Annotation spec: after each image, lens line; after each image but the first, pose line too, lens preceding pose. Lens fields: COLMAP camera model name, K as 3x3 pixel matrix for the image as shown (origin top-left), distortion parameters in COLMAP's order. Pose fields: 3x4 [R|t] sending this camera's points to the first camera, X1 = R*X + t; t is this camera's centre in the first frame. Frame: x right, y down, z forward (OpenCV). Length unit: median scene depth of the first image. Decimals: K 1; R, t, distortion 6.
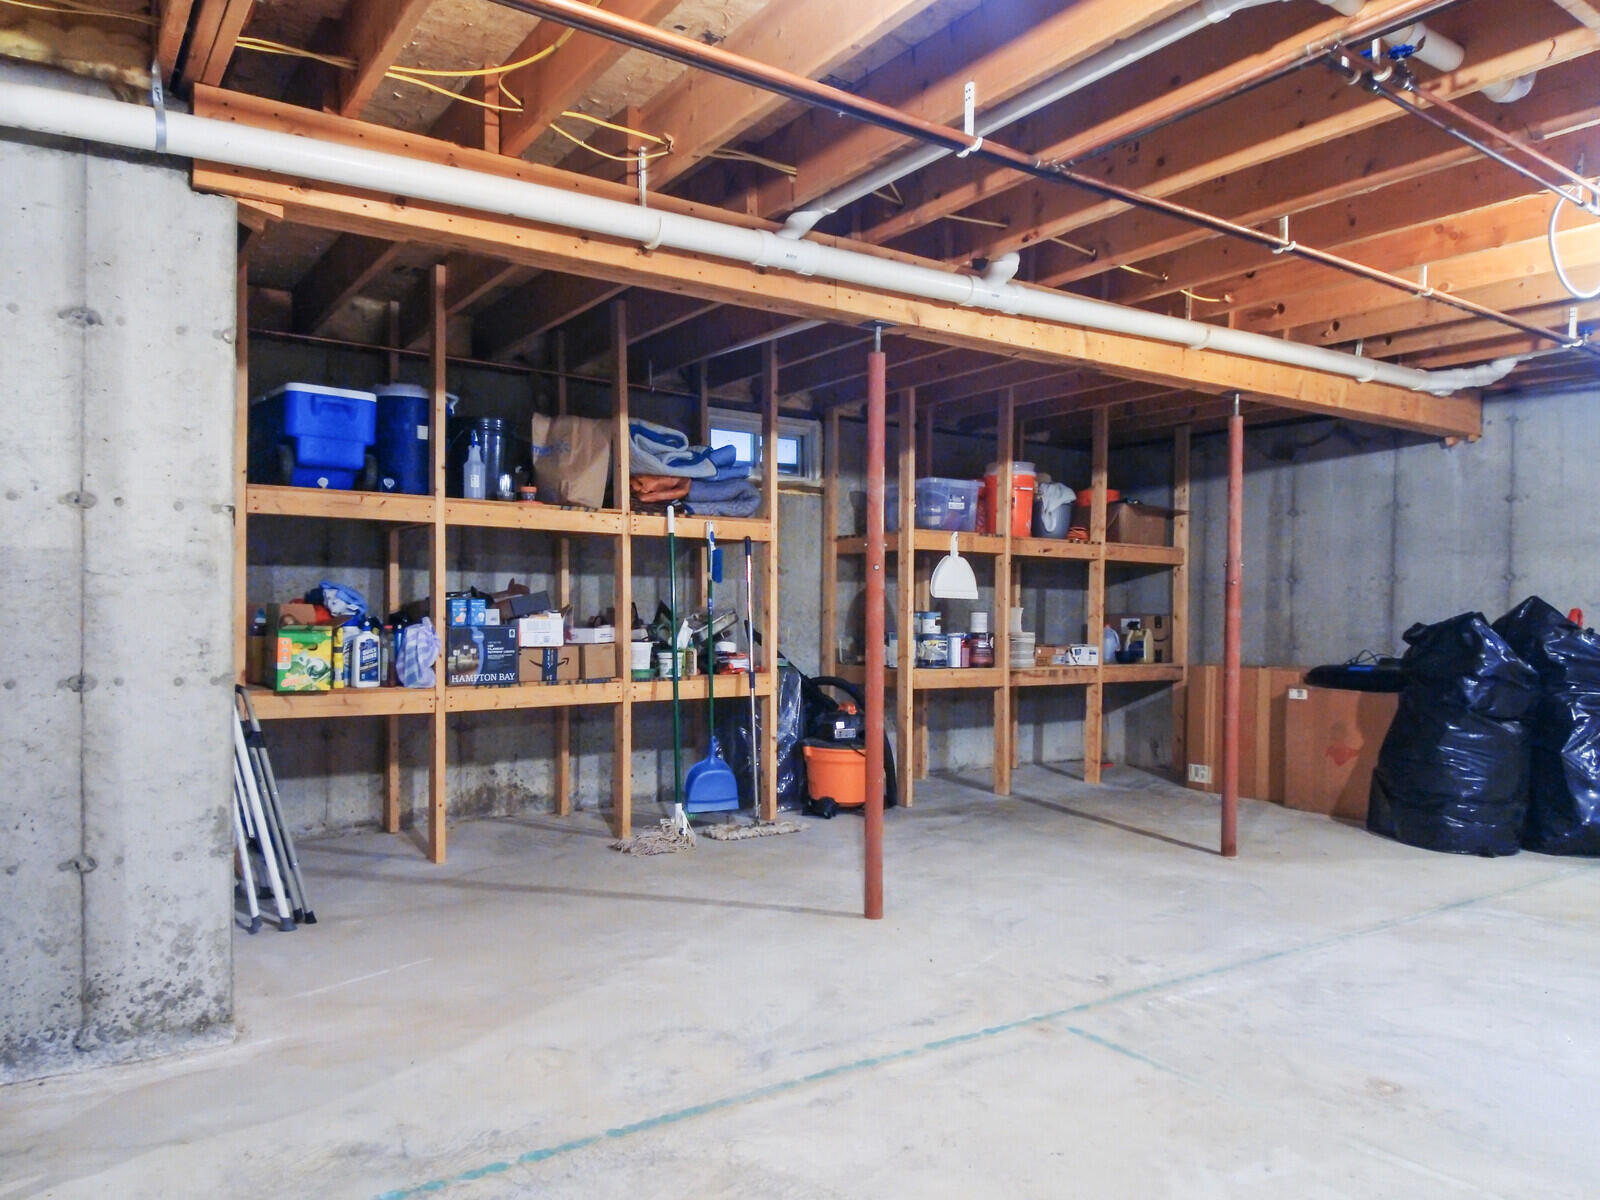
lens RADIAL K [[1118.5, 0, 865.7], [0, 1118.5, 630.5], [0, 0, 1]] dist [0.098161, -0.162389]
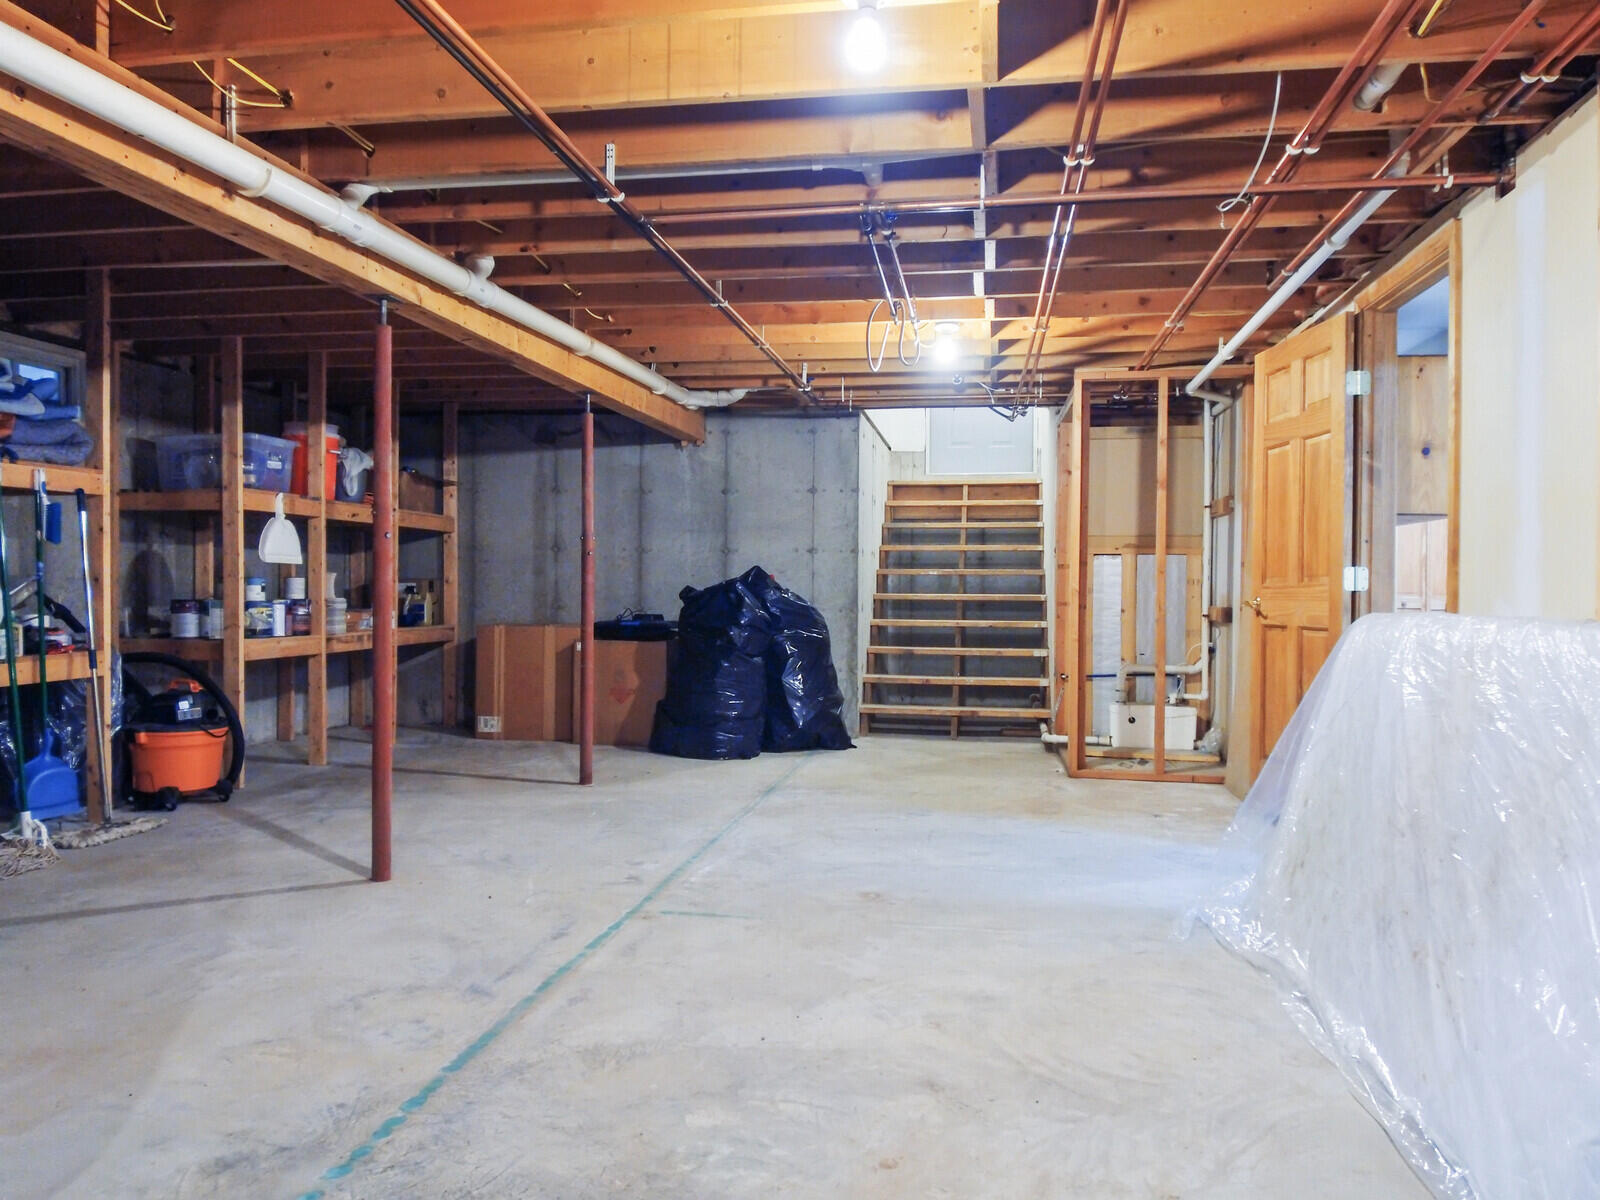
lens RADIAL K [[1104.6, 0, 829.6], [0, 1104.6, 594.3], [0, 0, 1]] dist [0.106882, -0.090913]
pose [[0.709466, -0.012769, 0.704624, -0.288150], [0.011137, 0.999914, 0.006907, -0.004014], [-0.704652, 0.002947, 0.709547, -0.005912]]
